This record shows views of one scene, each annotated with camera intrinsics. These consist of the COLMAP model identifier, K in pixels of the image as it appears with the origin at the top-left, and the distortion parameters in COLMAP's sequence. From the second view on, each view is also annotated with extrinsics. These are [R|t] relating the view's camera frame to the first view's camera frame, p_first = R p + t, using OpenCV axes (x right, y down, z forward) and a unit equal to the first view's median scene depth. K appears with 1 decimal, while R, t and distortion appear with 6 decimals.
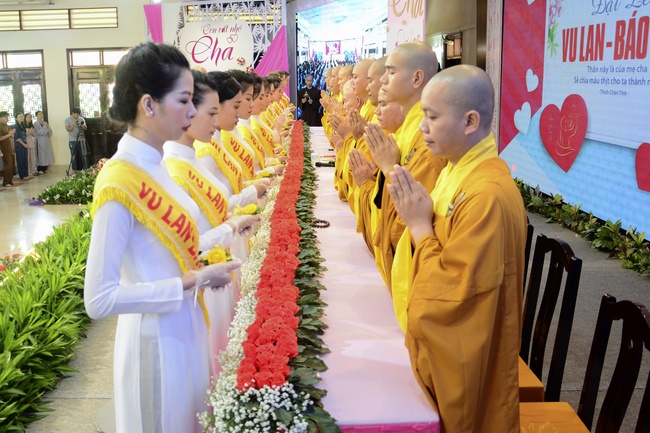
lens RADIAL K [[555.6, 0, 311.9], [0, 555.6, 178.4], [0, 0, 1]] dist [-0.086800, 0.024689]
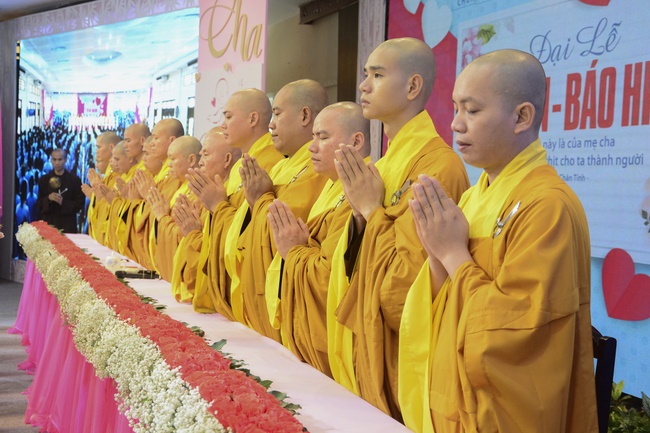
lens RADIAL K [[956.0, 0, 324.7], [0, 956.0, 216.3], [0, 0, 1]] dist [0.130204, 0.000000]
pose [[0.954726, 0.036945, 0.295182, -0.213596], [0.002479, 0.991236, -0.132080, 0.121771], [-0.297475, 0.126832, 0.946268, -0.118775]]
